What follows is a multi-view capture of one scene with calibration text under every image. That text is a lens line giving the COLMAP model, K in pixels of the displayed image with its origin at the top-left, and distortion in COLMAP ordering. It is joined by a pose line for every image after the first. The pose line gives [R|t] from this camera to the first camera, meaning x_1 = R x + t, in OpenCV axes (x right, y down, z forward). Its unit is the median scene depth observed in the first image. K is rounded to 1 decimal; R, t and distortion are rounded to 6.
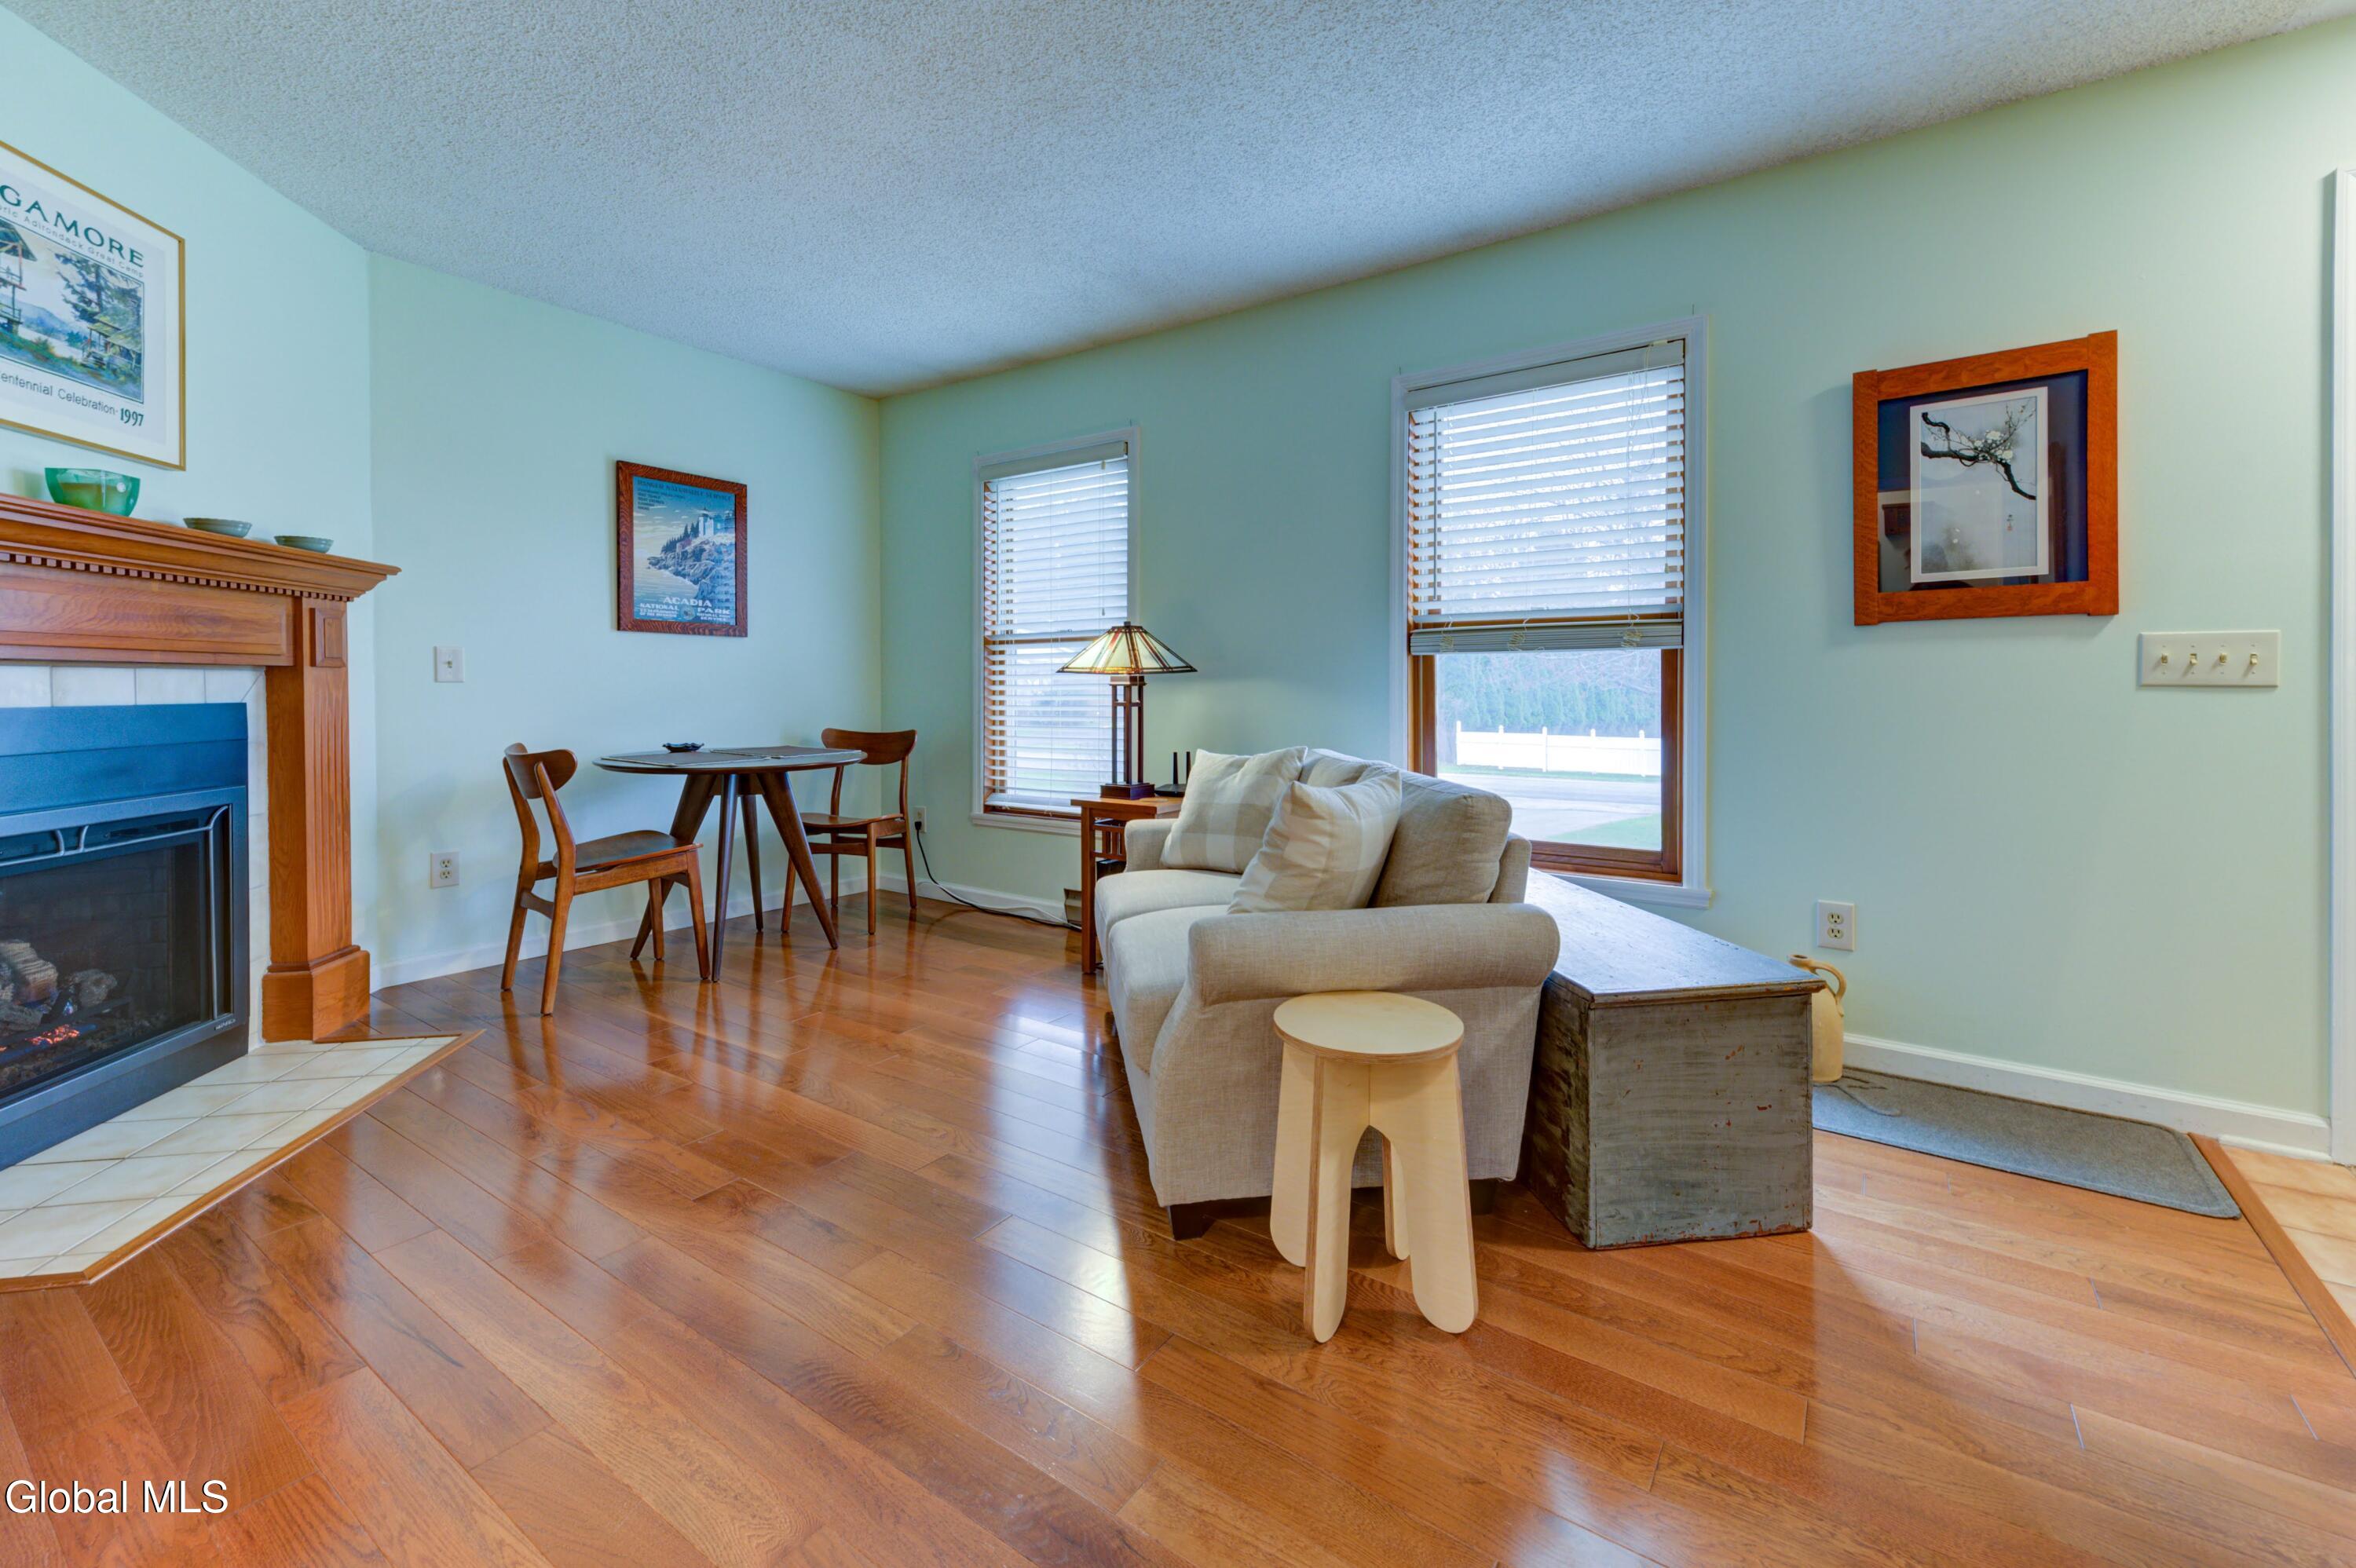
lens RADIAL K [[995.7, 0, 1241.2], [0, 995.7, 704.1], [0, 0, 1]] dist [0.013878, -0.000948]
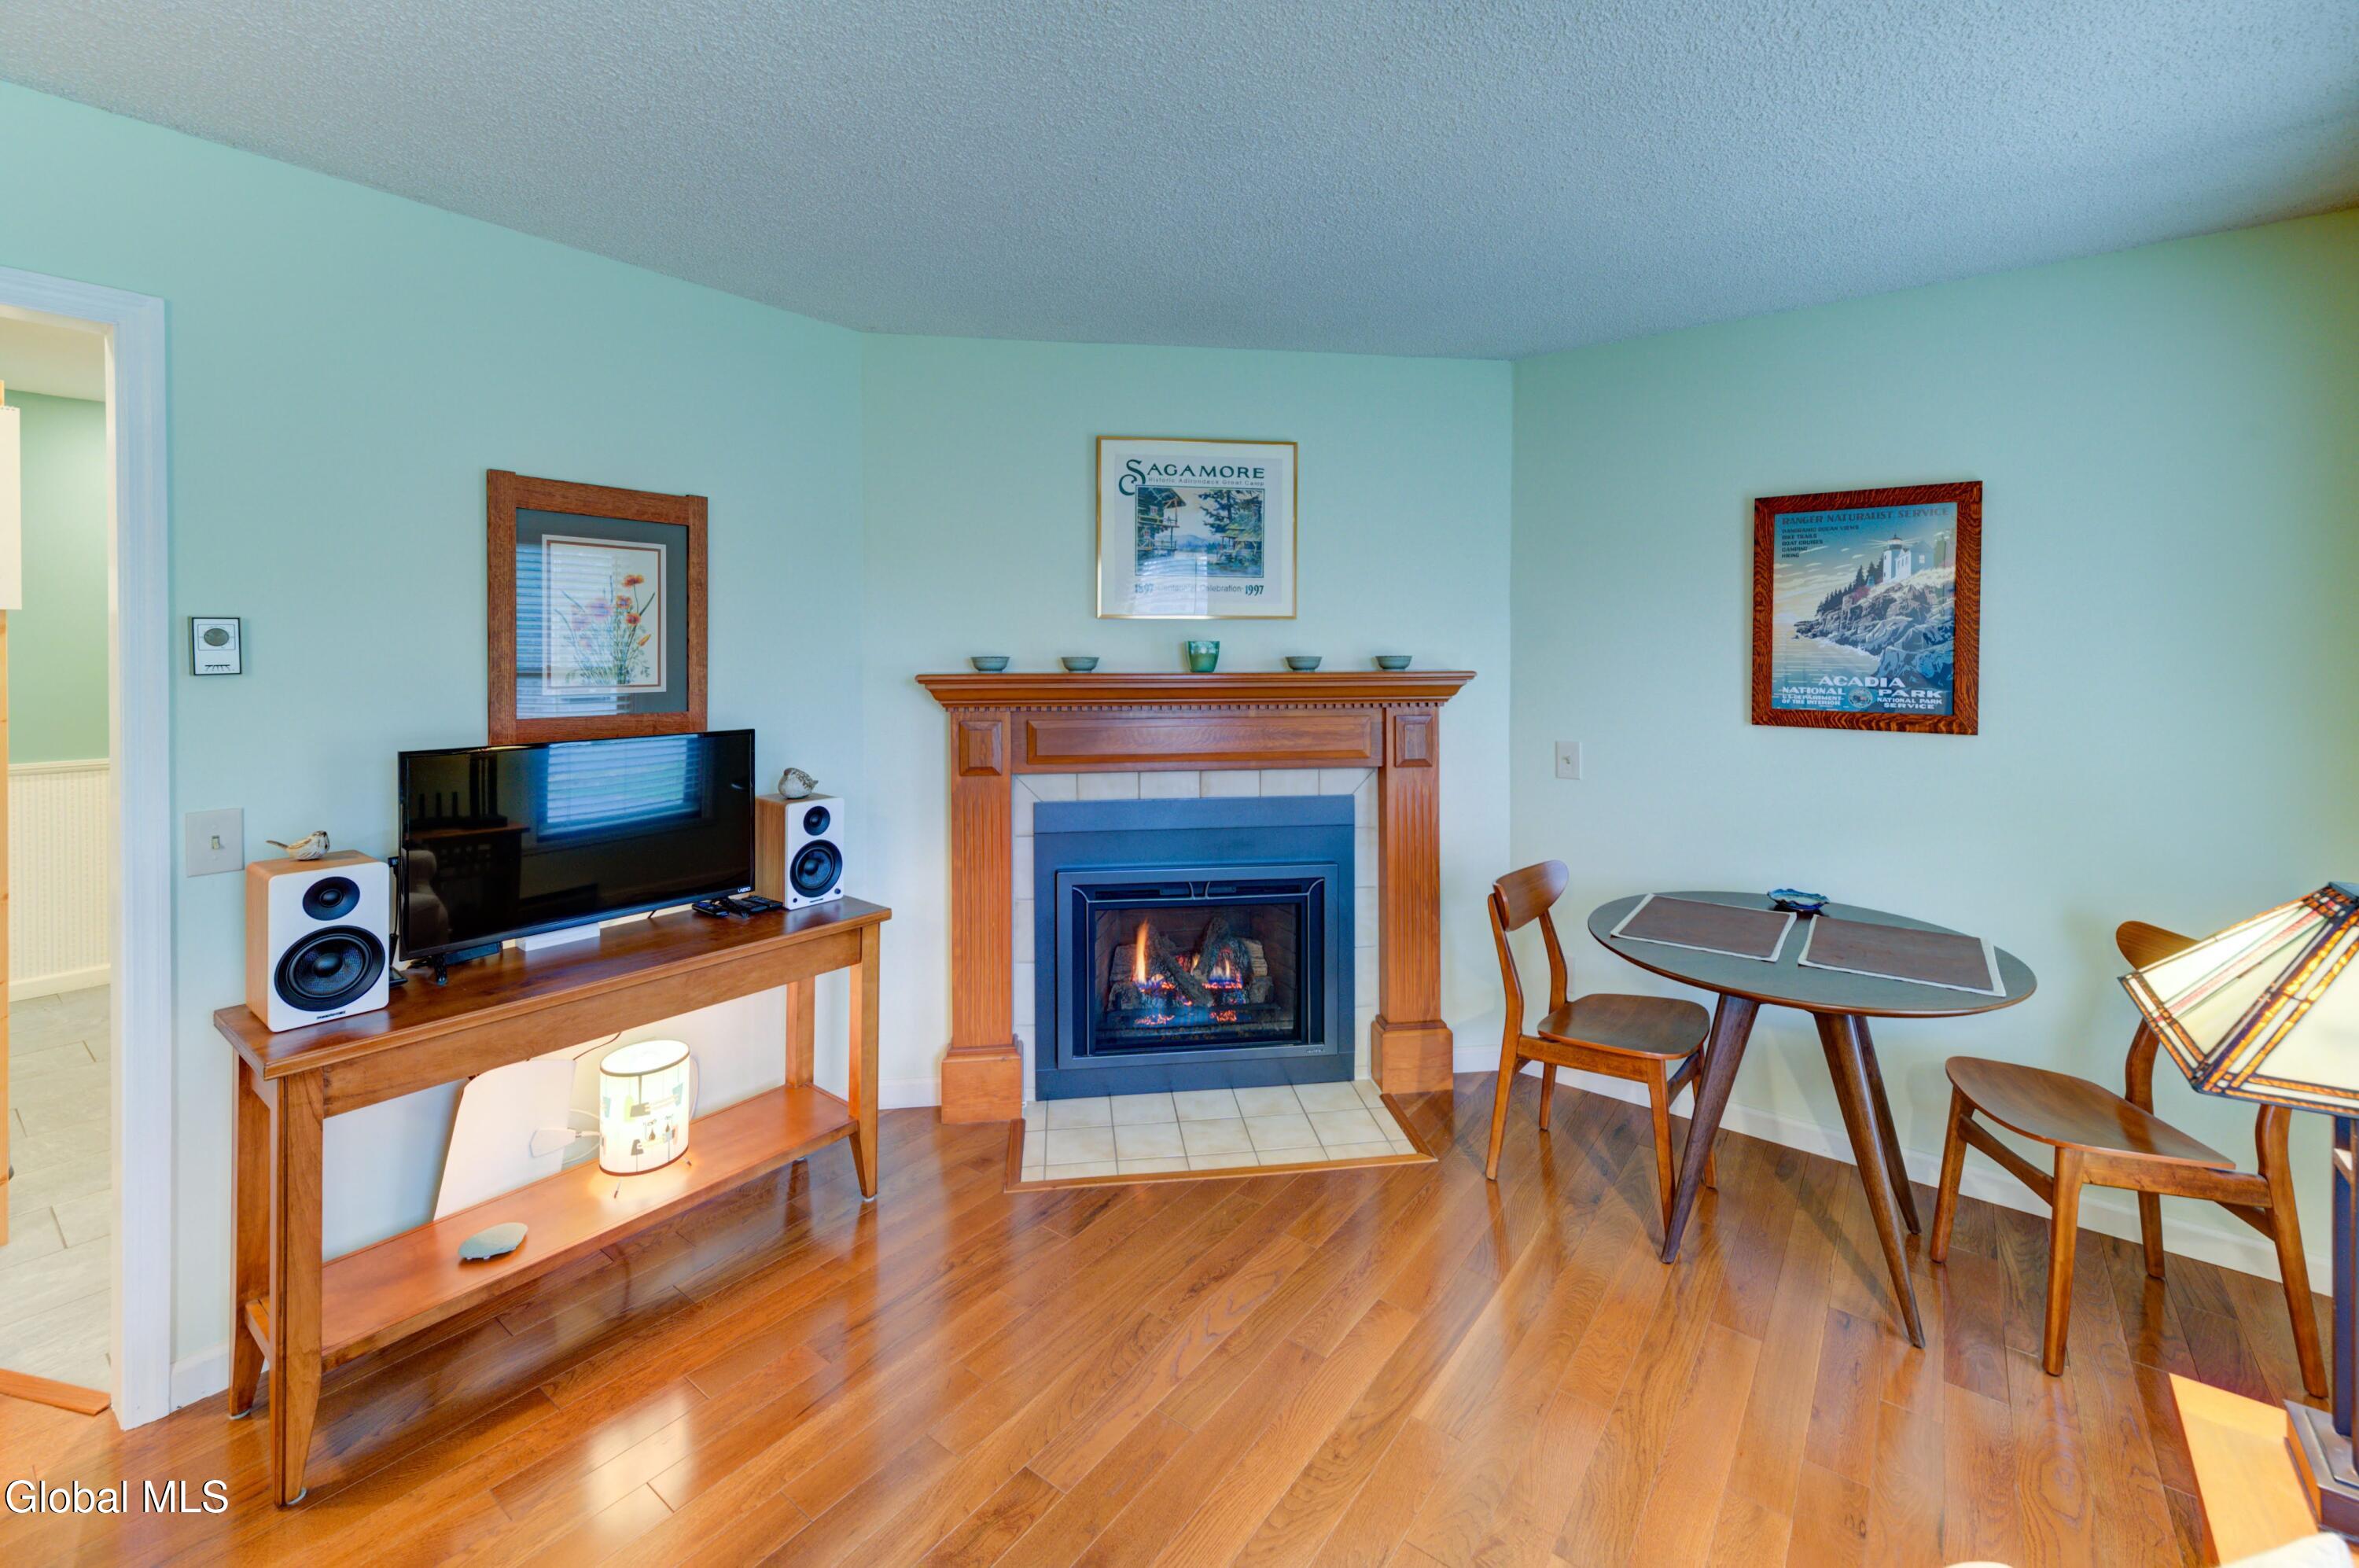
lens RADIAL K [[997.1, 0, 1154.2], [0, 997.1, 666.8], [0, 0, 1]] dist [0.013878, -0.000948]
pose [[-0.107787, 0.018998, -0.993992, 0.224610], [-0.008043, 0.999768, 0.019981, -0.167705], [0.994141, 0.010148, -0.107609, 0.828944]]
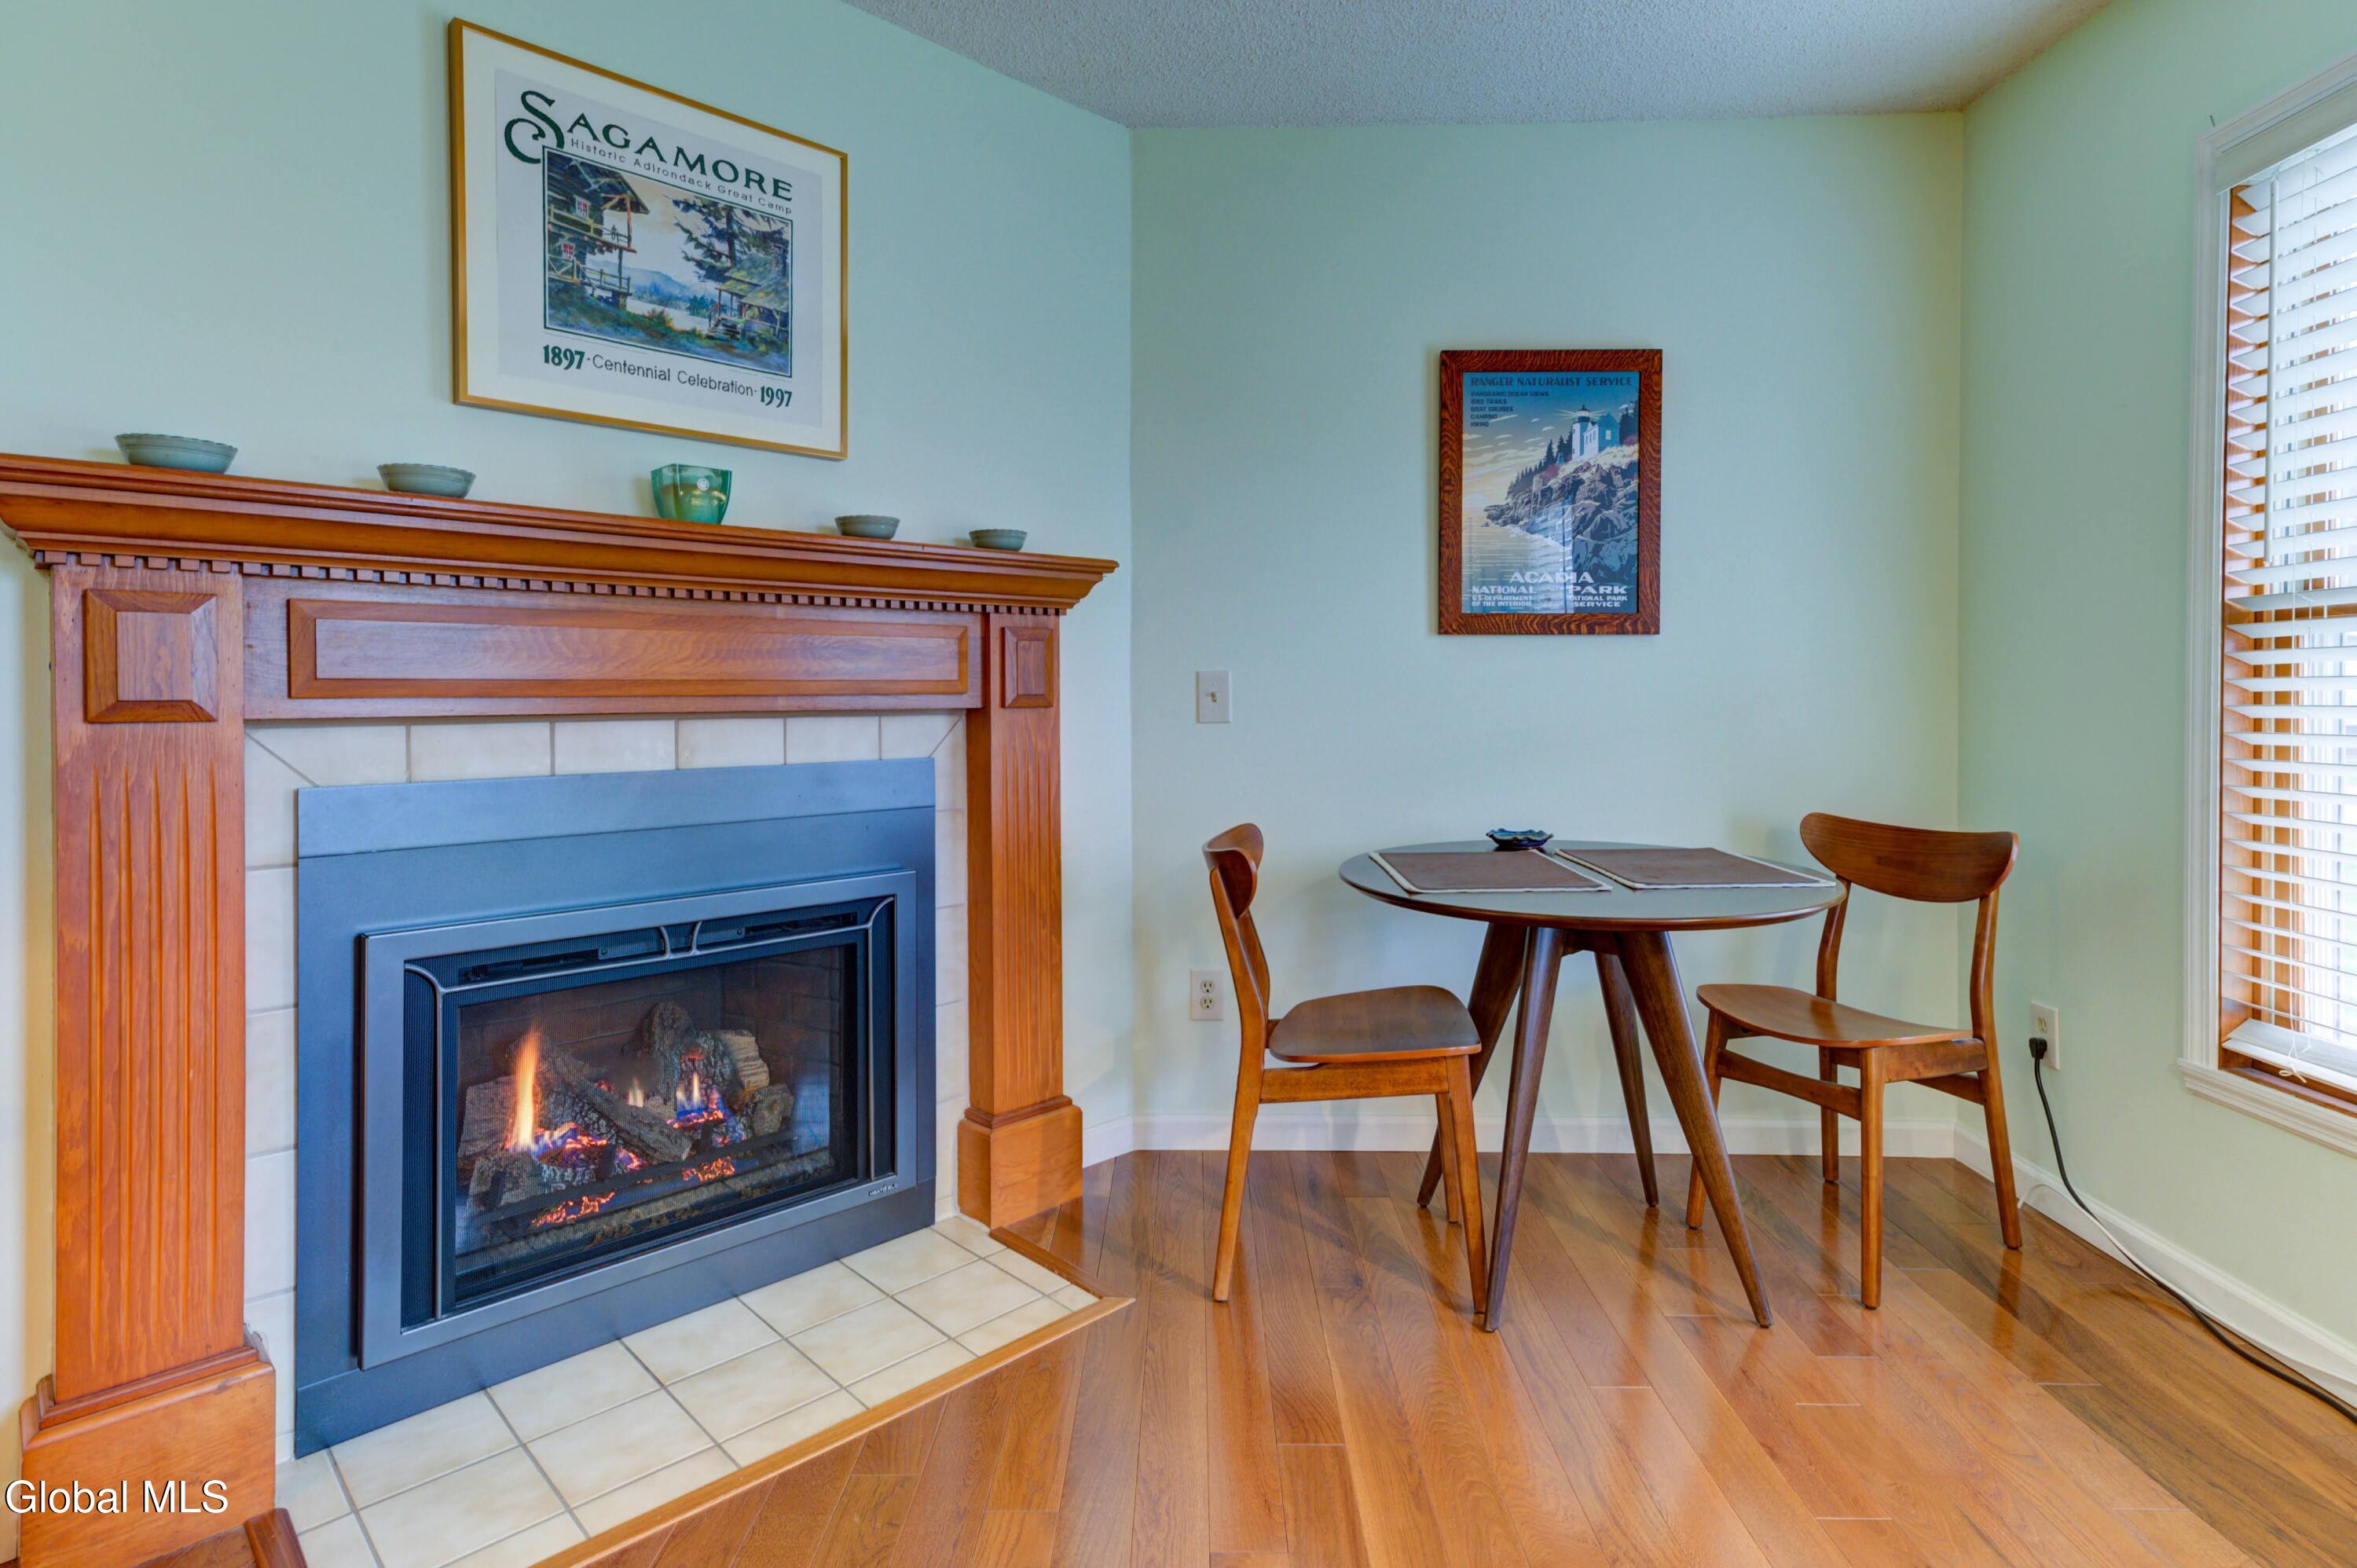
lens RADIAL K [[1236.6, 0, 1186.7], [0, 1236.6, 711.8], [0, 0, 1]] dist [0.016539, 0.003631]
pose [[0.532640, 0.006679, -0.846315, -0.096859], [-0.006857, 0.999970, 0.003576, -0.037971], [0.846314, 0.003899, 0.532670, 0.623009]]
